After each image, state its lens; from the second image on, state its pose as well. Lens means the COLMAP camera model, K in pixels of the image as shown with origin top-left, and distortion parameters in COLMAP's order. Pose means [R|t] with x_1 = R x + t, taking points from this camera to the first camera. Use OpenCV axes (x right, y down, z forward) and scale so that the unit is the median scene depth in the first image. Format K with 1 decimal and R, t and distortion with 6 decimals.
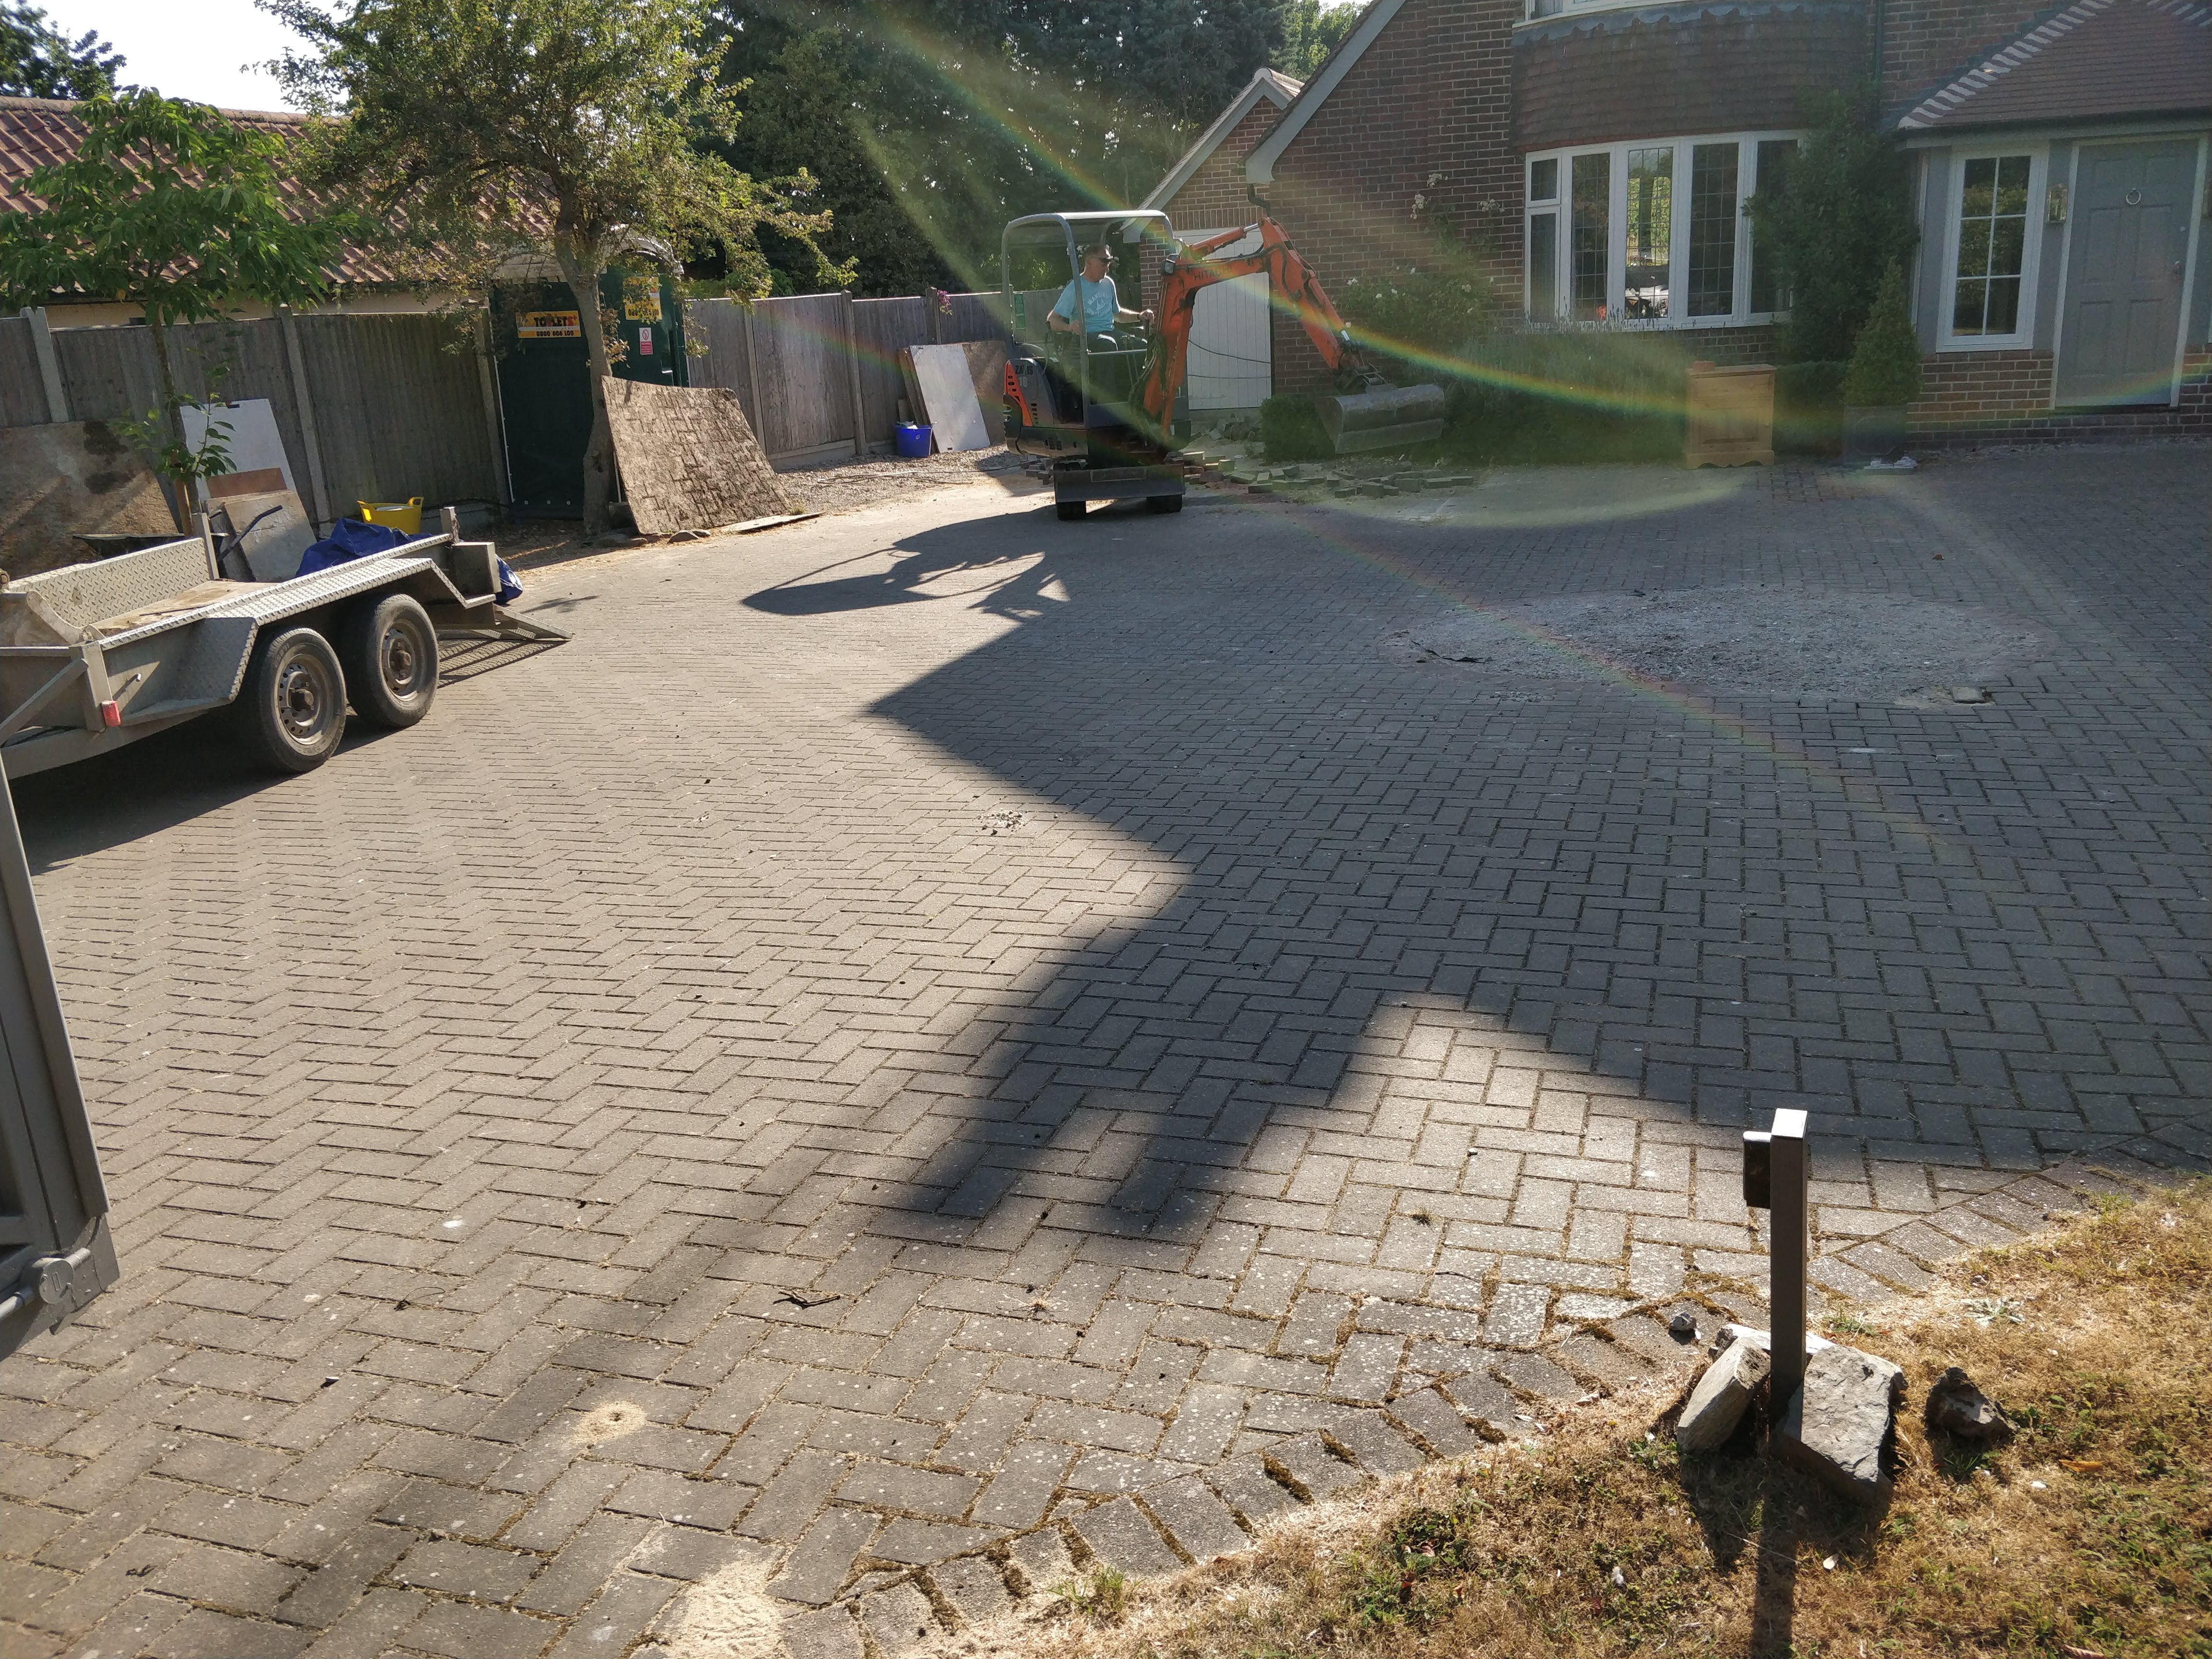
lens RADIAL K [[1793.5, 0, 1110.3], [0, 1793.5, 818.6], [0, 0, 1]] dist [0.043953, -0.083722]
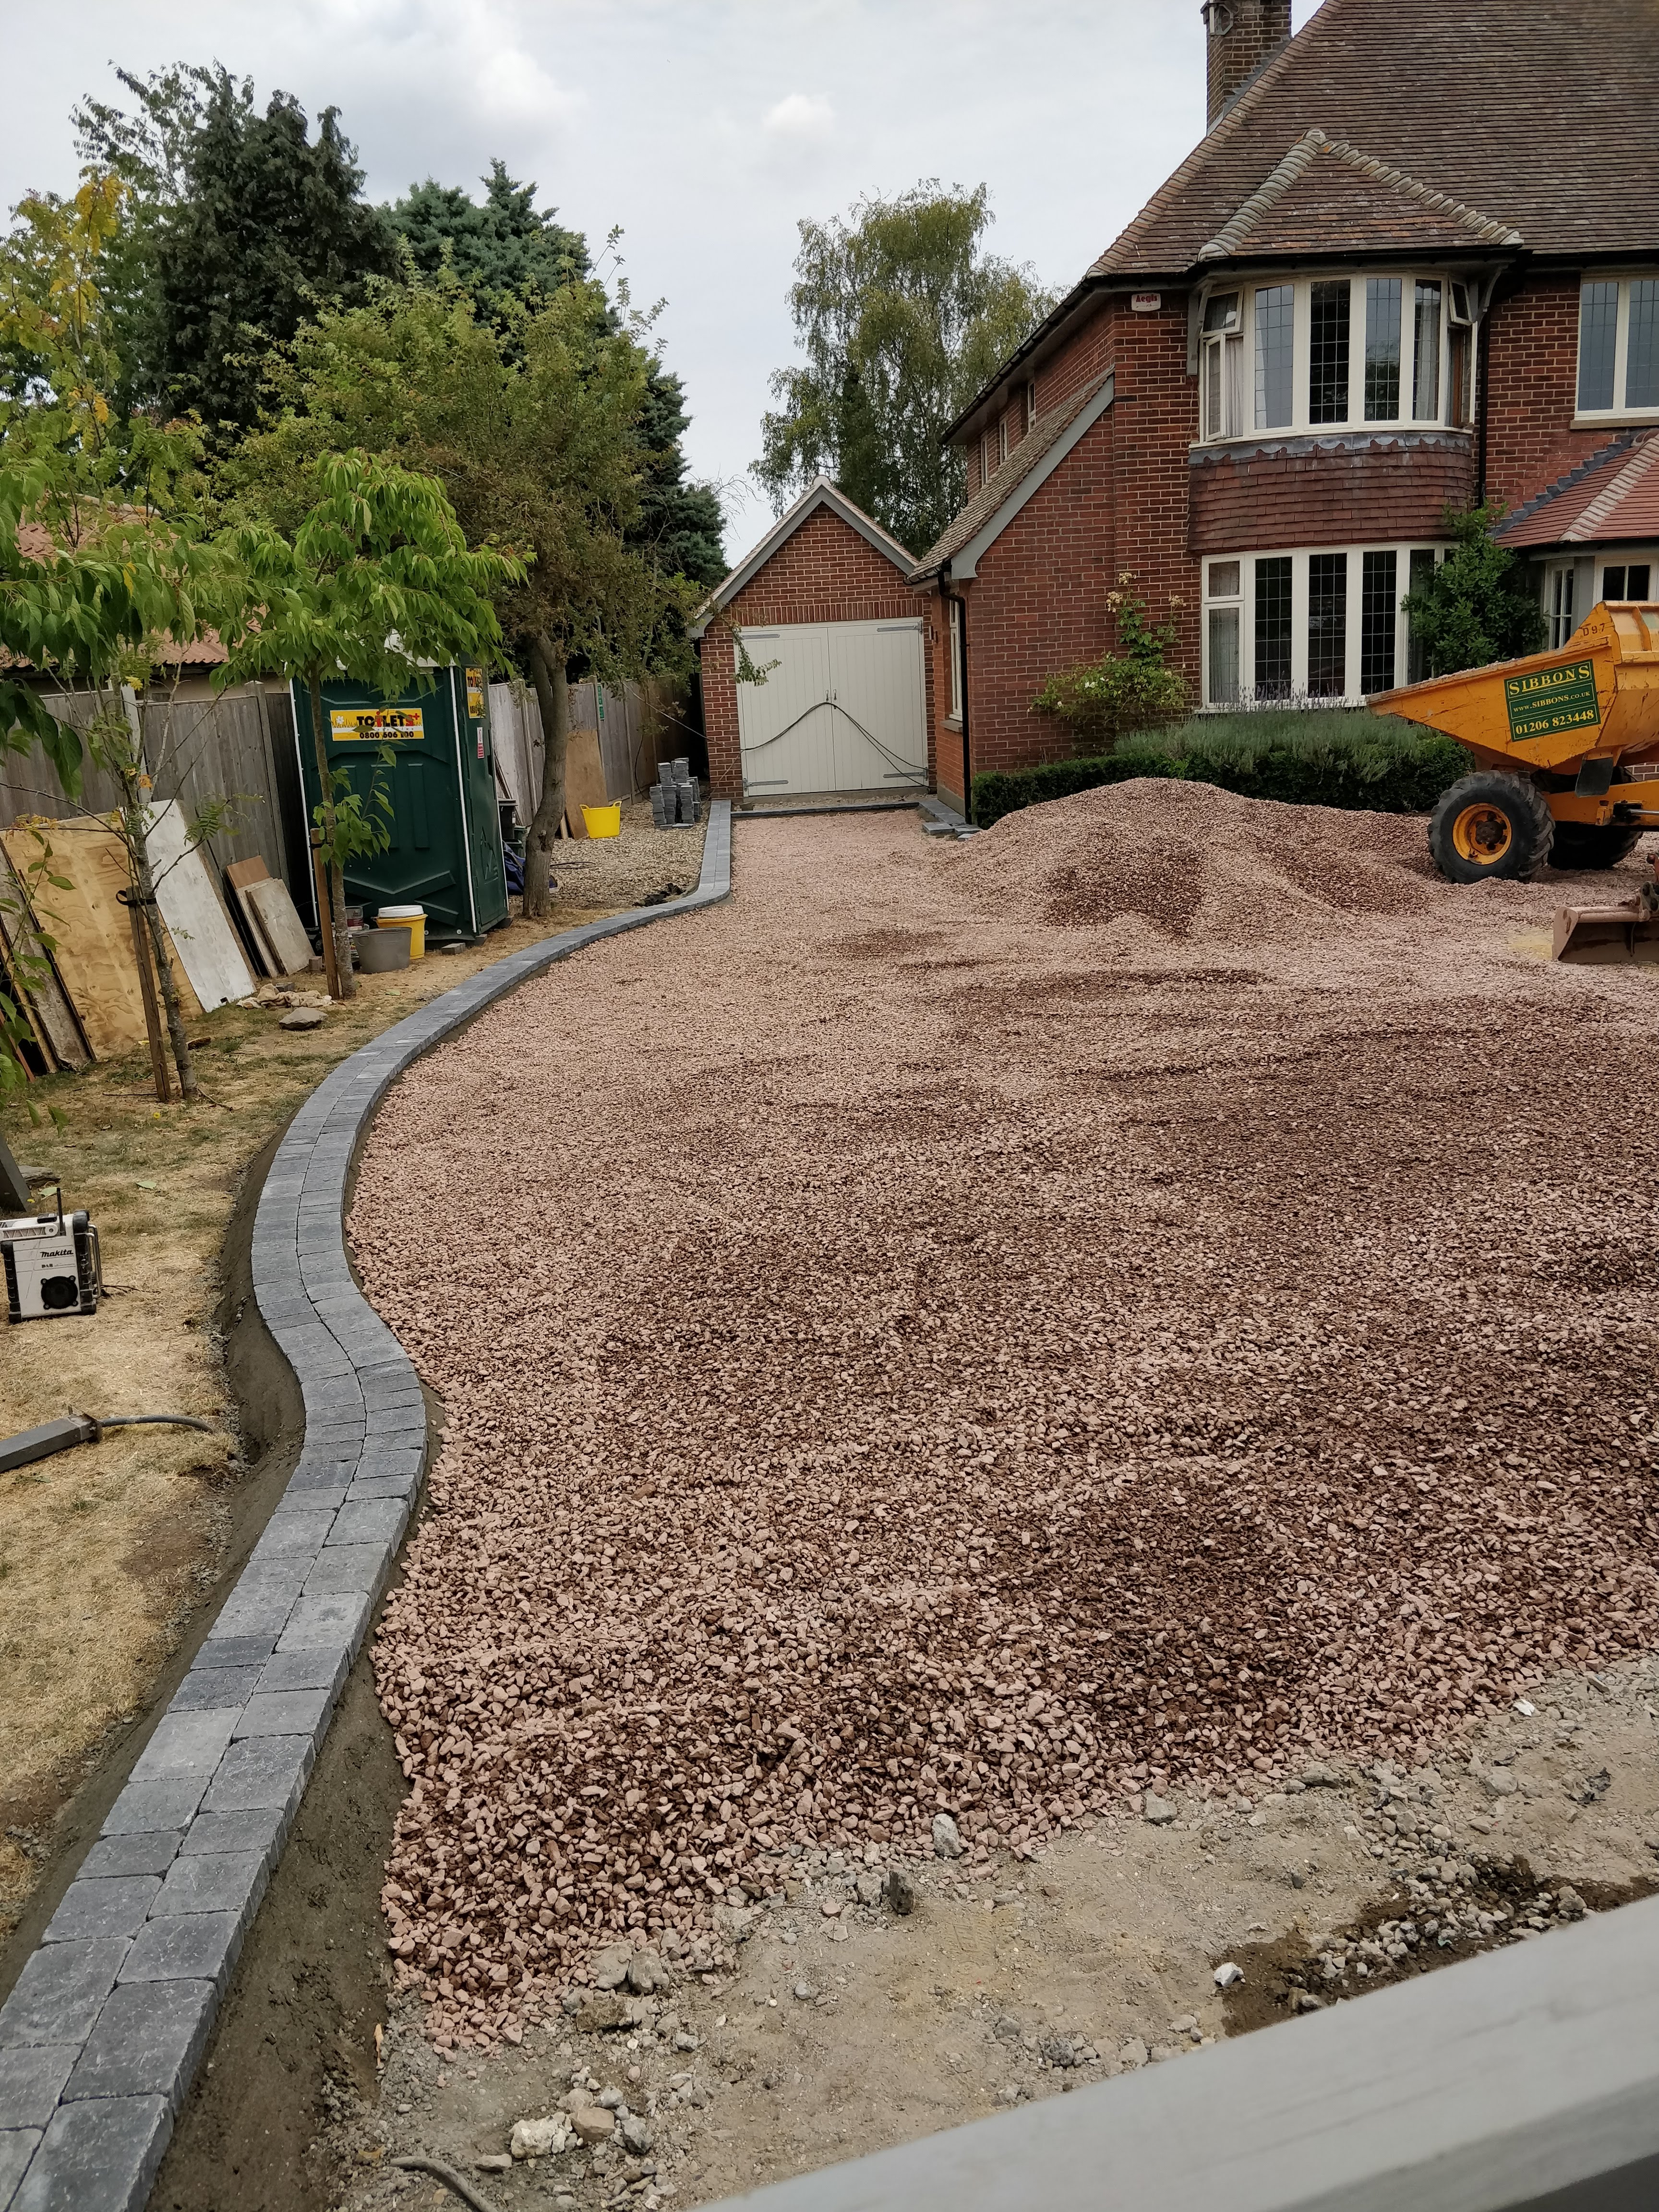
lens RADIAL K [[1793.5, 0, 817.0], [0, 1793.5, 1122.0], [0, 0, 1]] dist [0.043953, -0.083722]
pose [[0.942518, -0.080156, 0.324401, -0.467721], [0.097793, 0.994465, -0.038408, 0.009536], [-0.319527, 0.067924, 0.945140, 0.025248]]
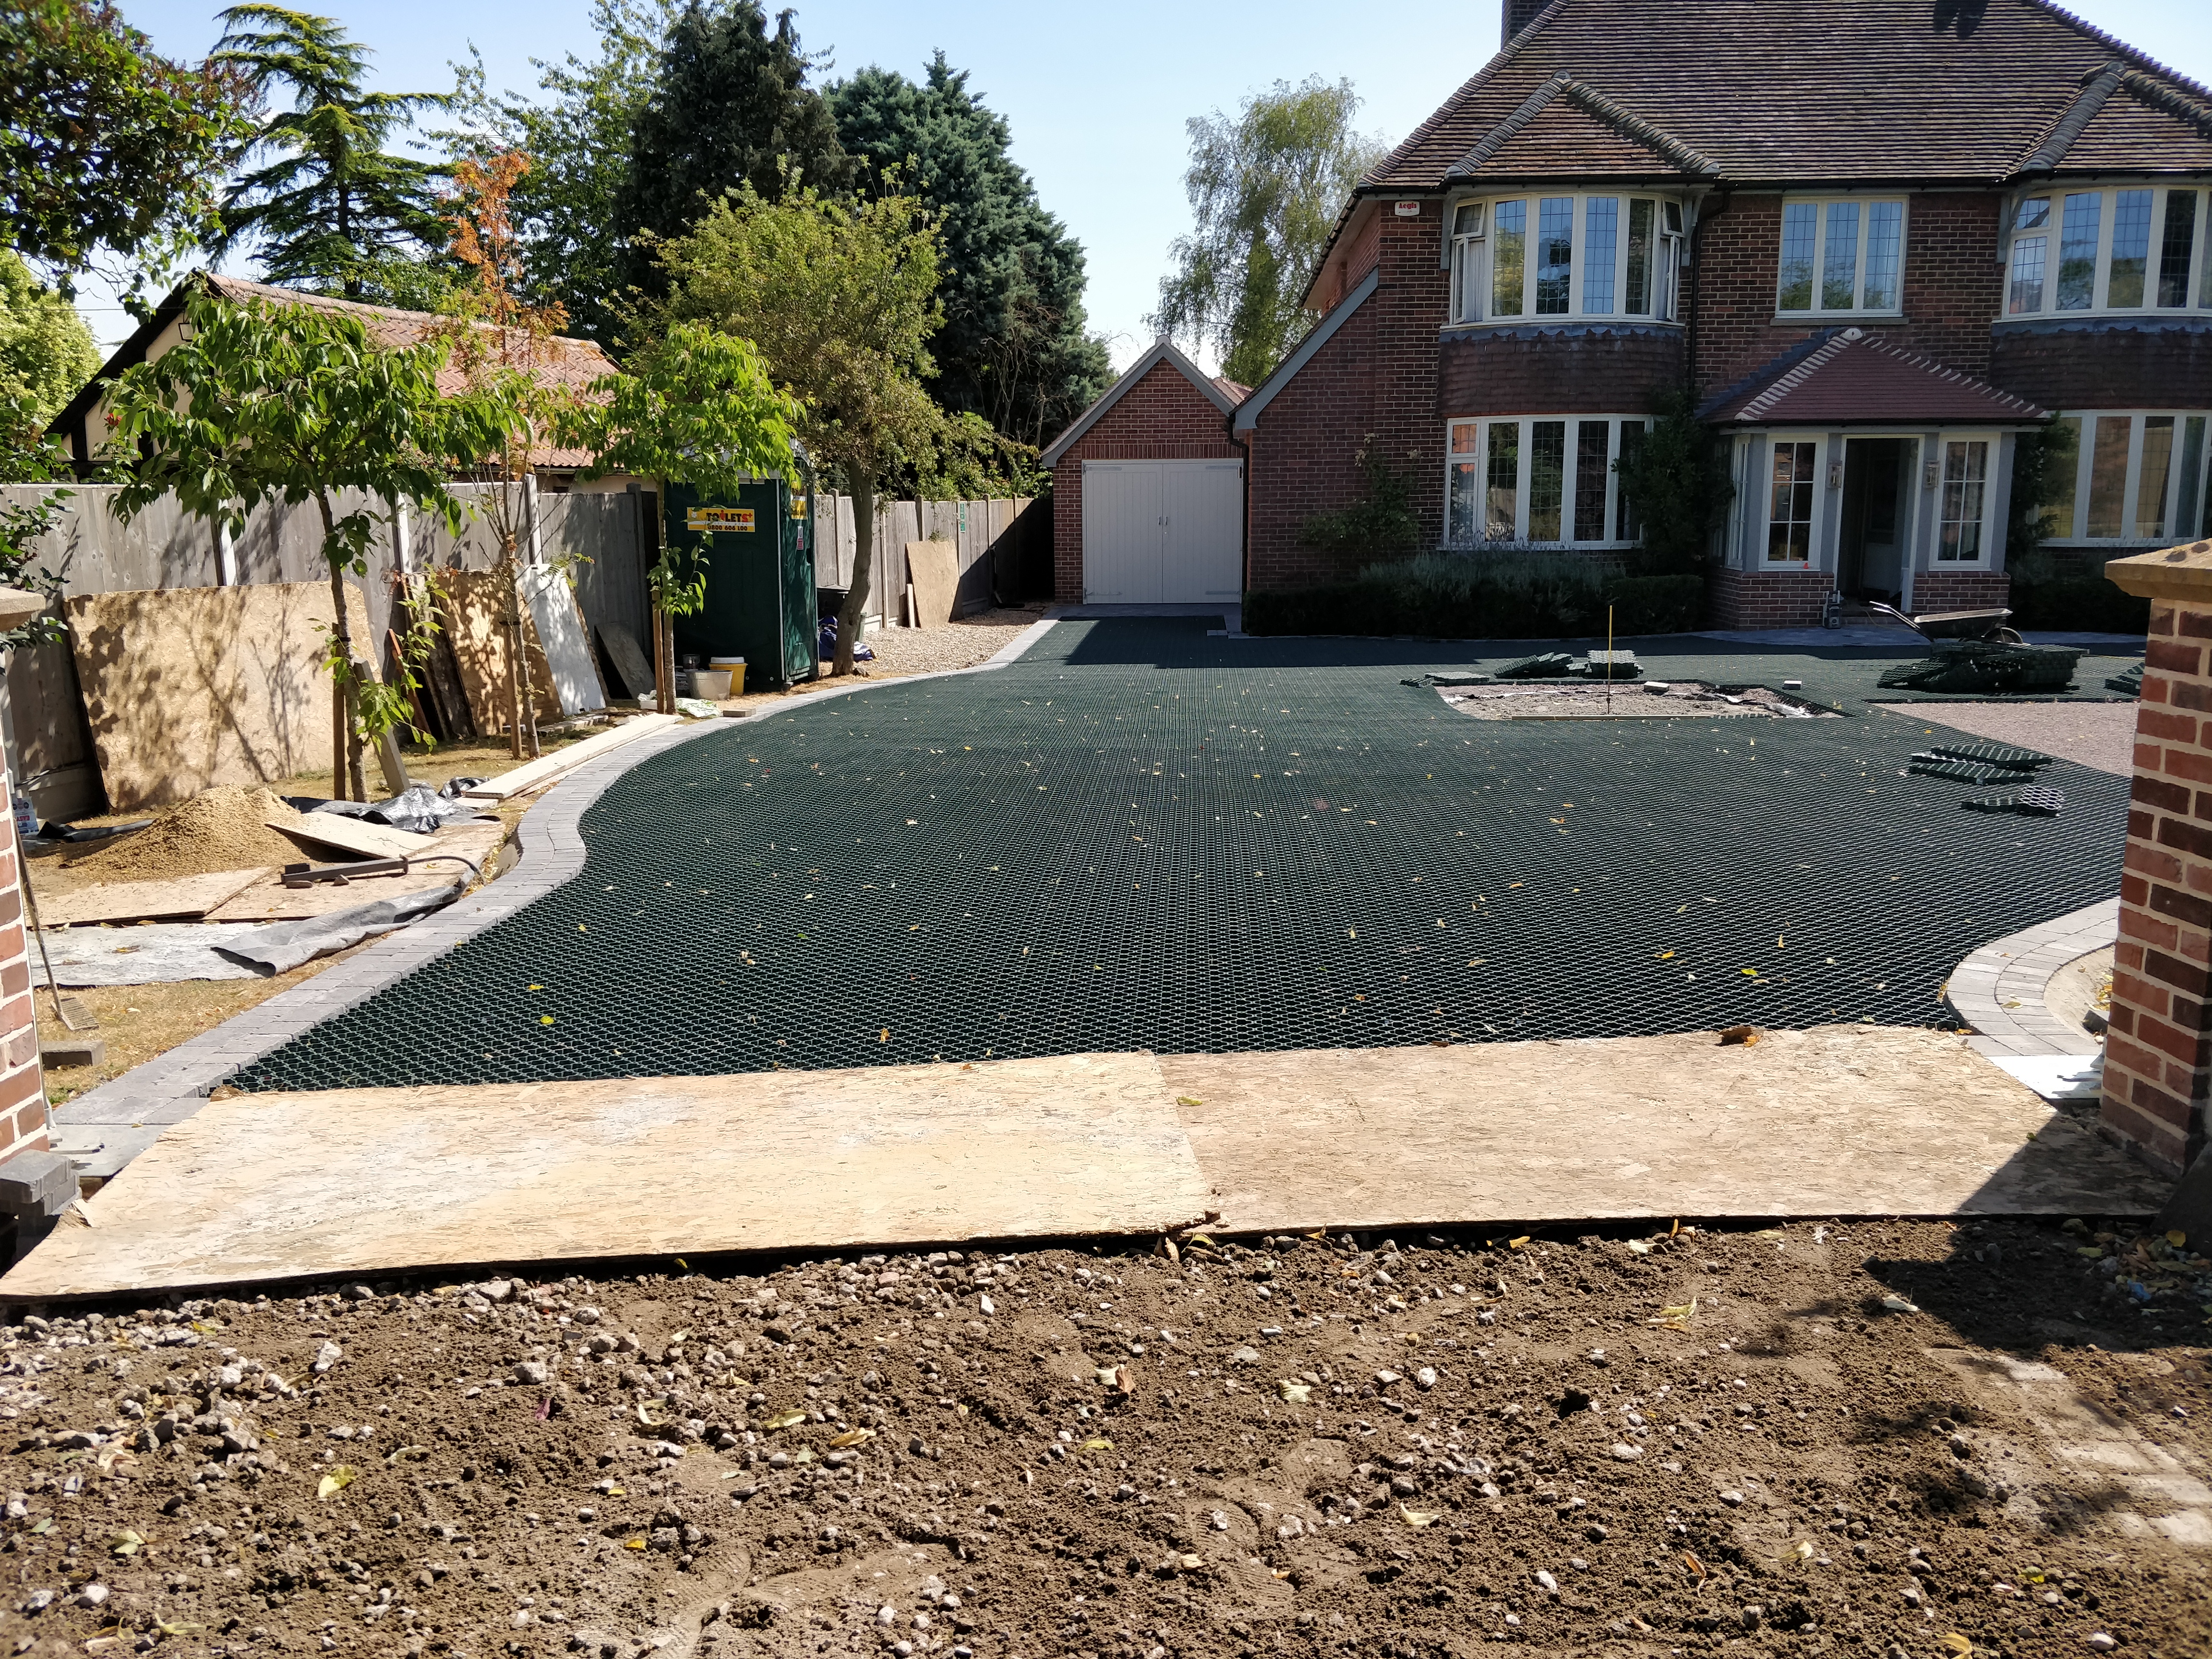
lens RADIAL K [[1793.5, 0, 1110.3], [0, 1793.5, 818.6], [0, 0, 1]] dist [0.043953, -0.083722]
pose [[0.969154, 0.004262, 0.246420, -0.405825], [0.024457, 0.993252, -0.113368, 0.089183], [-0.245241, 0.115897, 0.962510, -0.238212]]
